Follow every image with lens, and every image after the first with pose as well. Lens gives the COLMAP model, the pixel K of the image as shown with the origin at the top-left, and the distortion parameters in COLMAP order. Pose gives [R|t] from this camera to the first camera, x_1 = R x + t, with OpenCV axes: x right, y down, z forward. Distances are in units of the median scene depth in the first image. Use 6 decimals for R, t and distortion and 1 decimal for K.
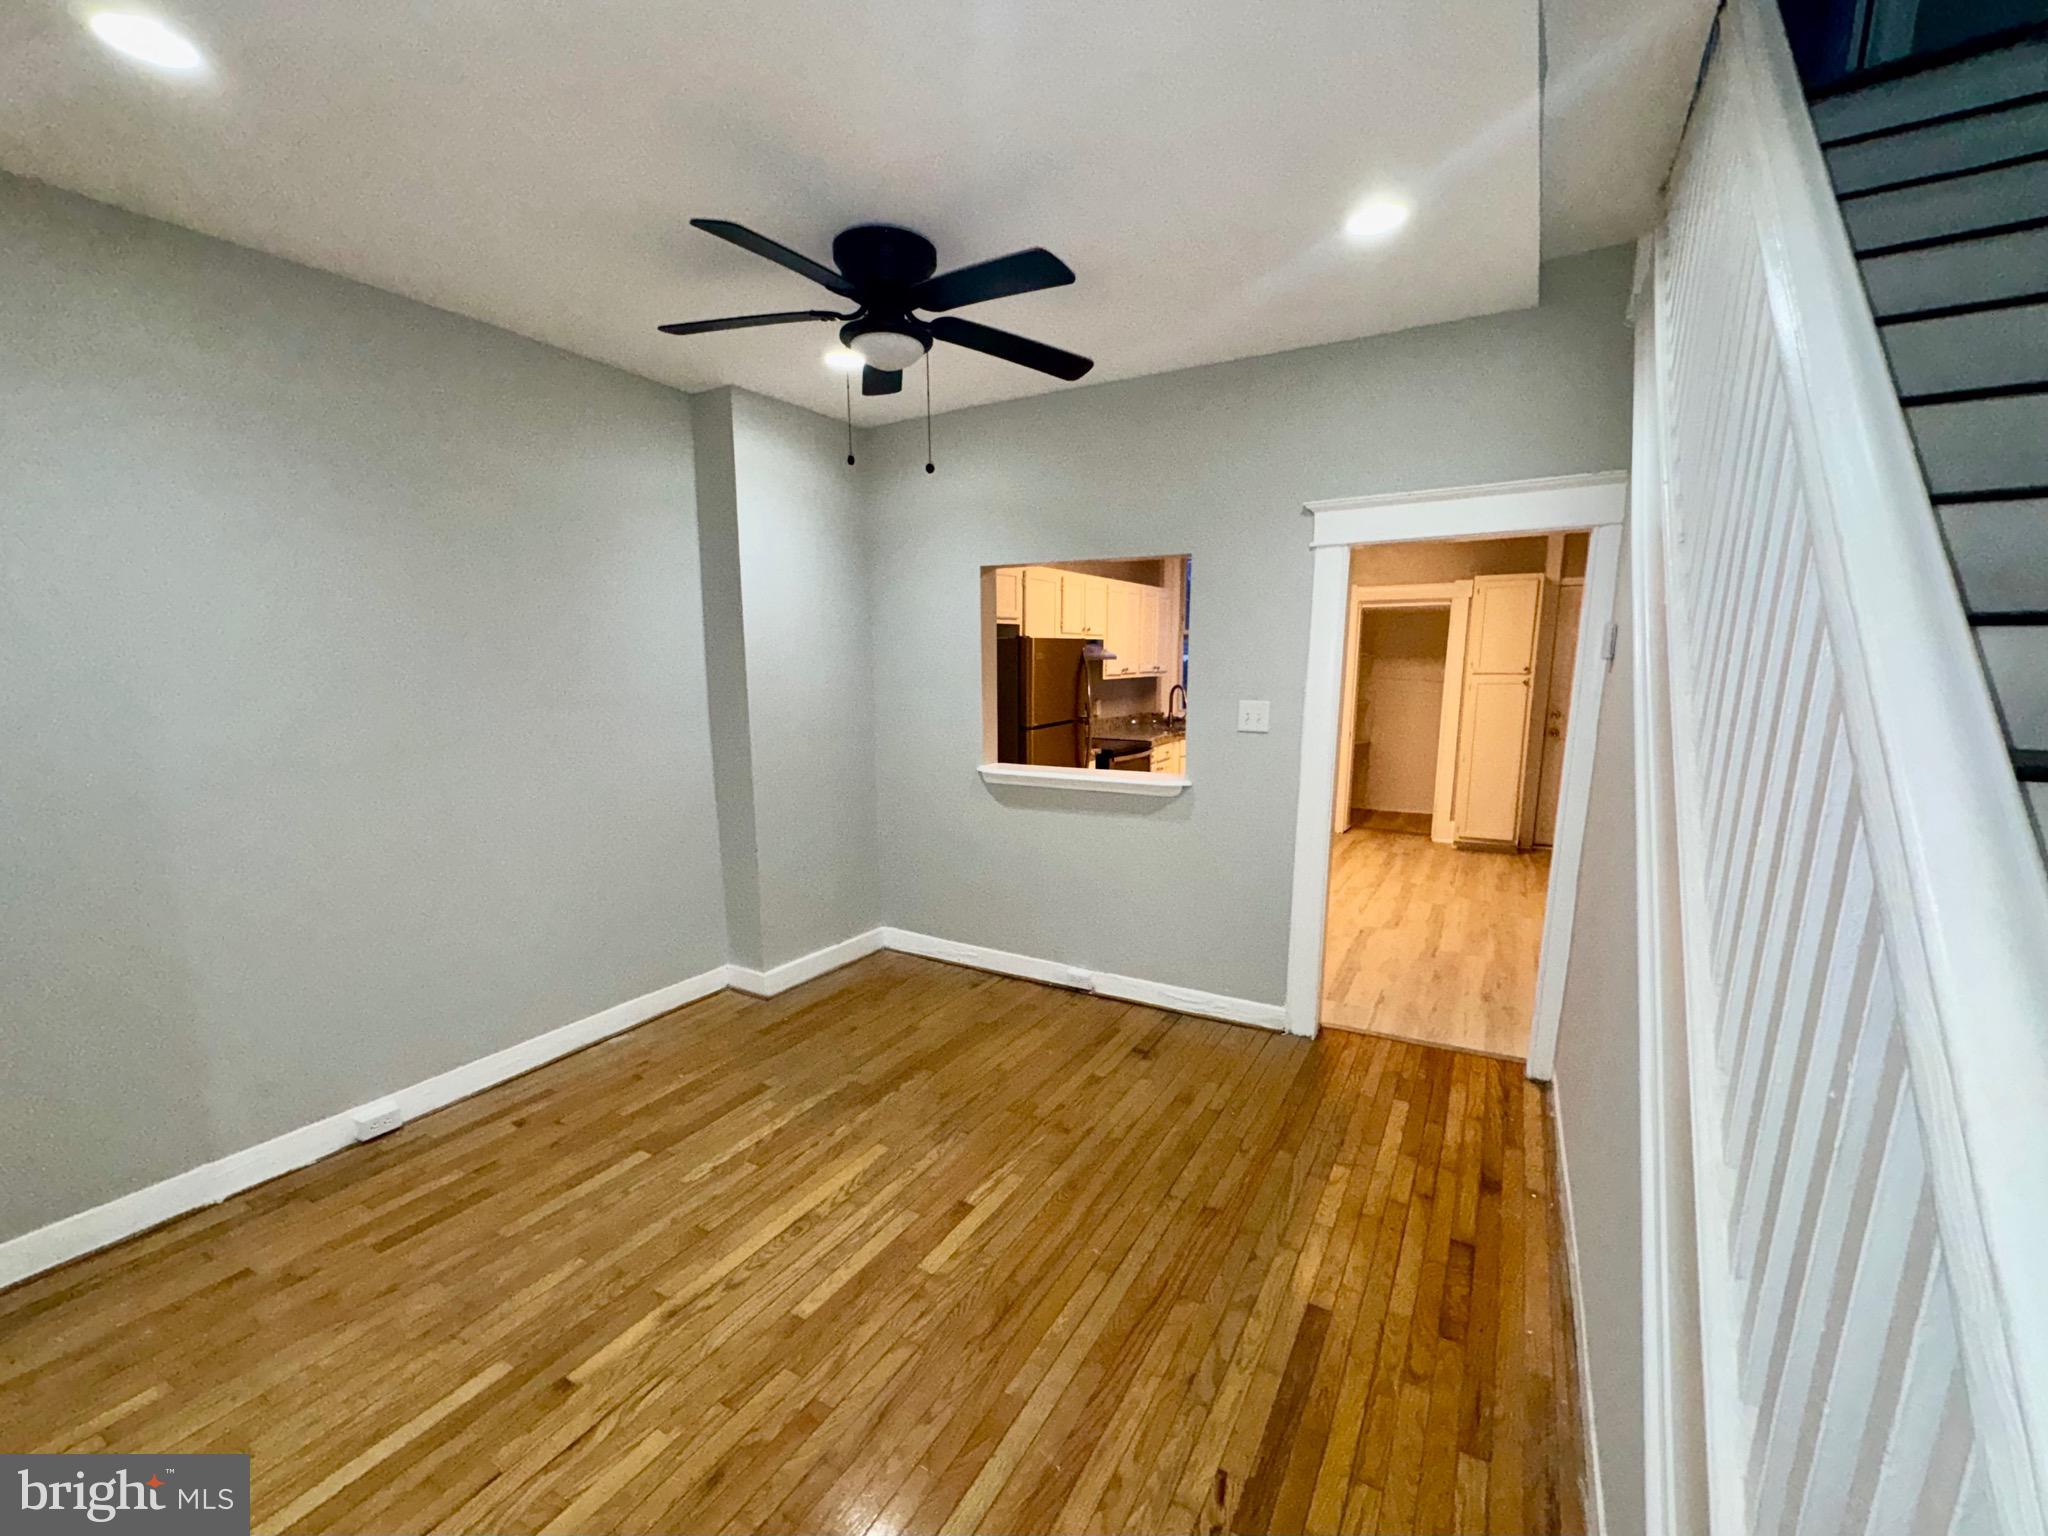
lens RADIAL K [[832.4, 0, 1027.0], [0, 832.4, 805.9], [0, 0, 1]] dist [-0.002835, -0.000067]
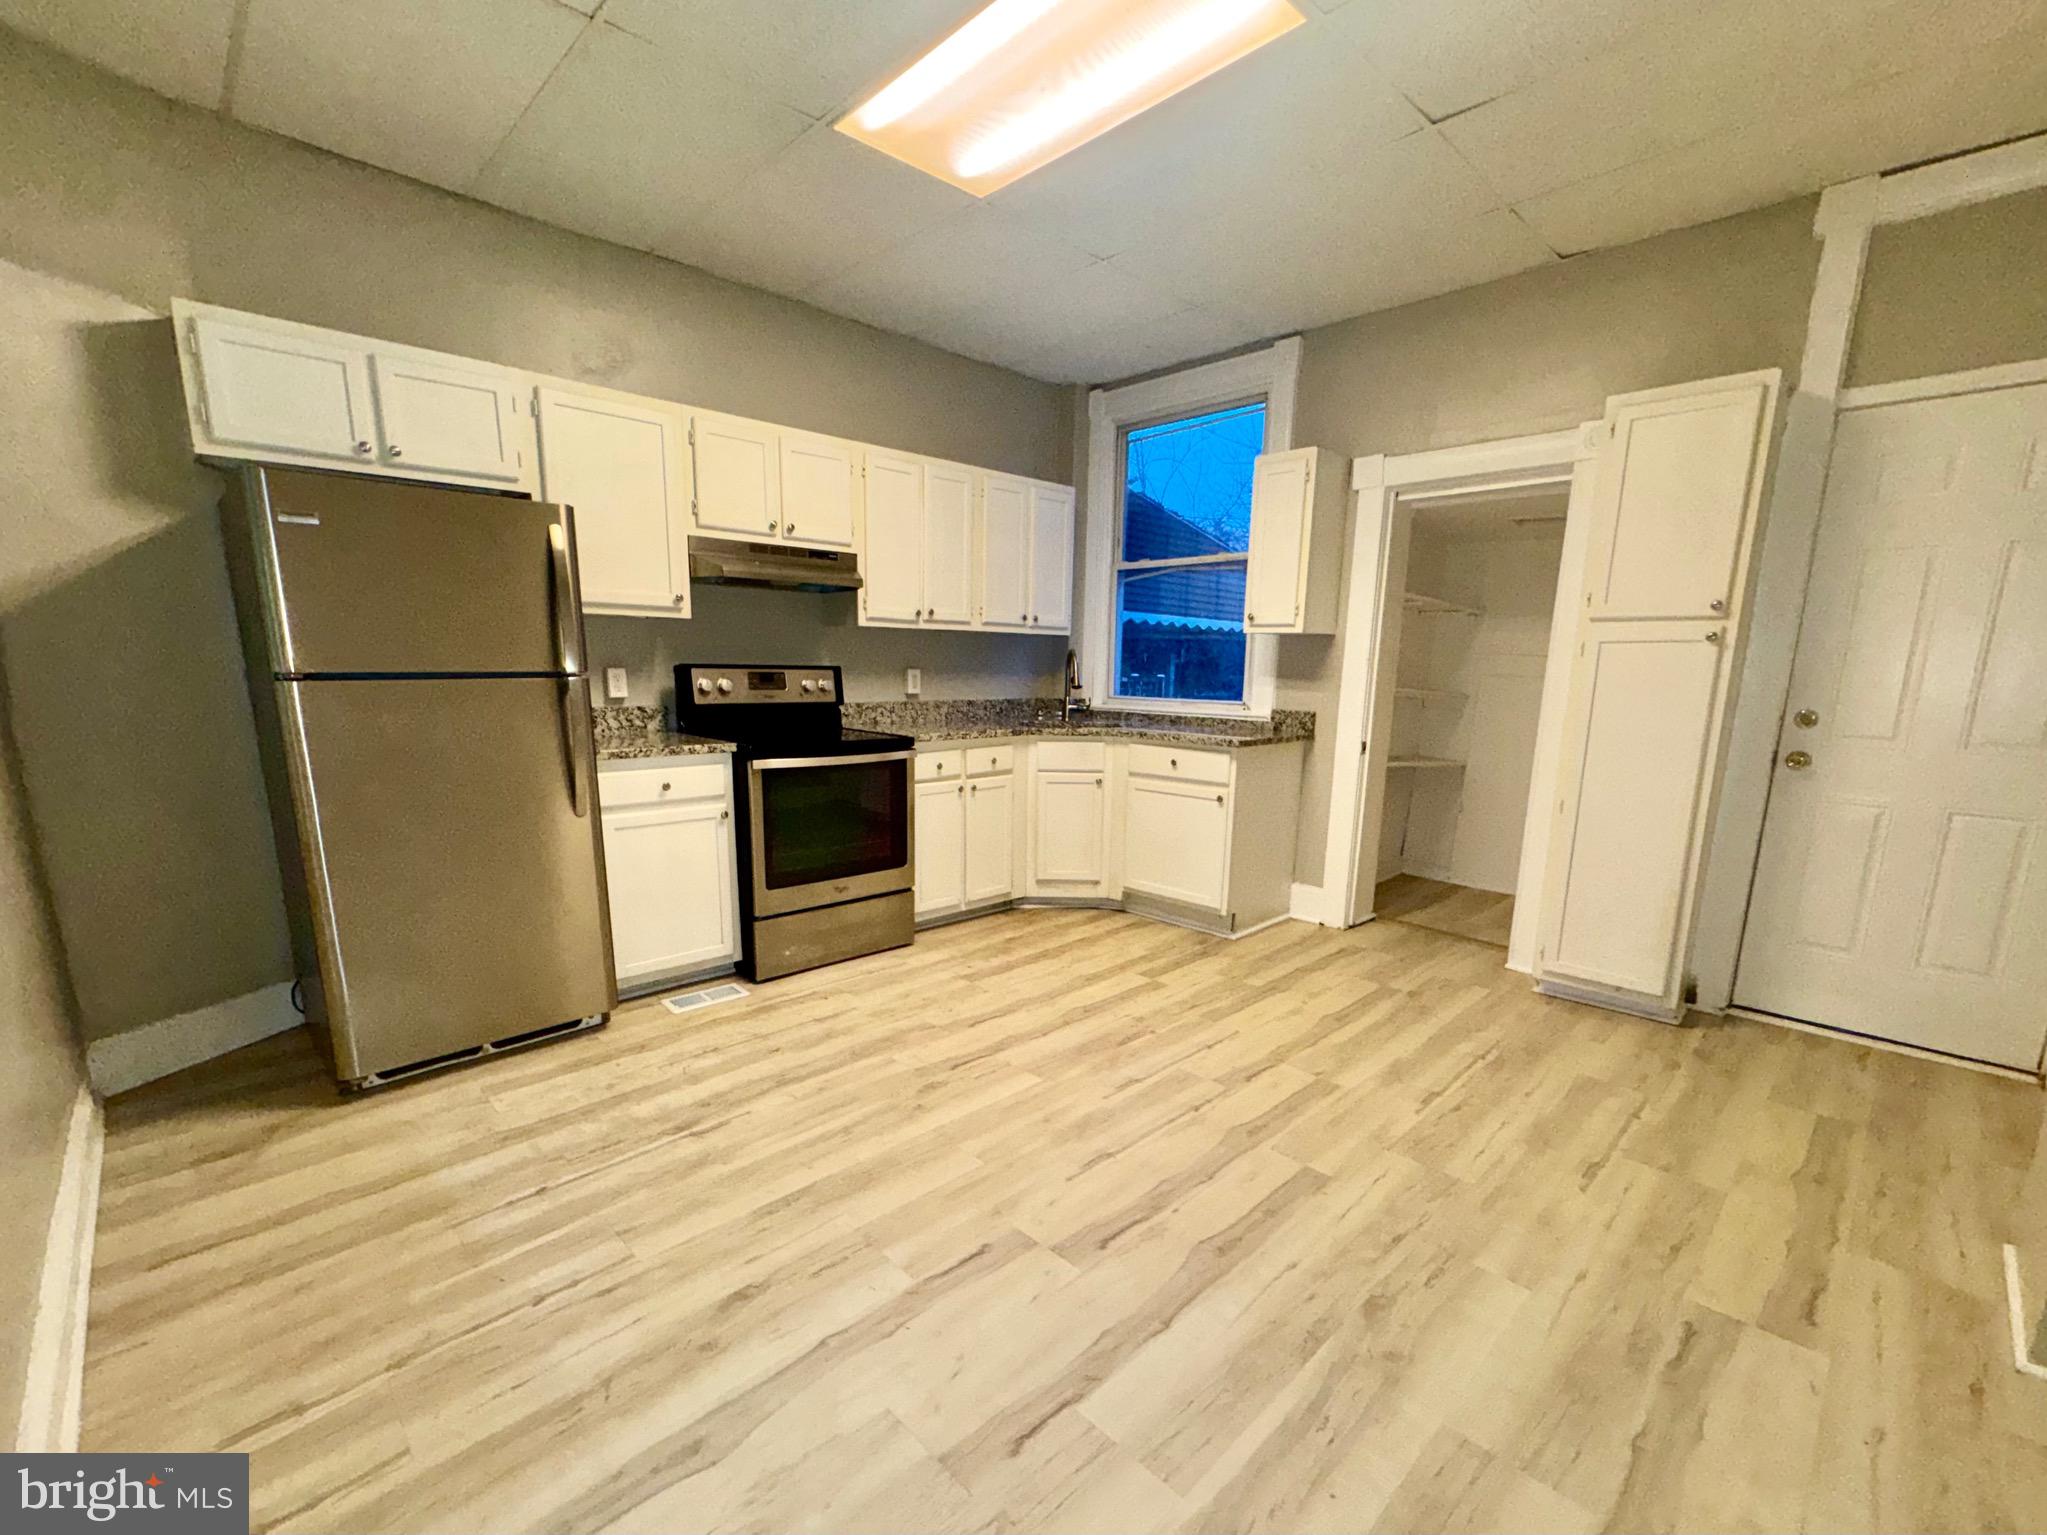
lens RADIAL K [[874.6, 0, 1029.5], [0, 874.6, 837.3], [0, 0, 1]] dist [-0.000247, 0.000285]
pose [[0.963827, 0.073467, -0.256203, 0.381016], [-0.068140, 0.997236, 0.029617, -0.035291], [0.257671, -0.011088, 0.966169, 0.471590]]
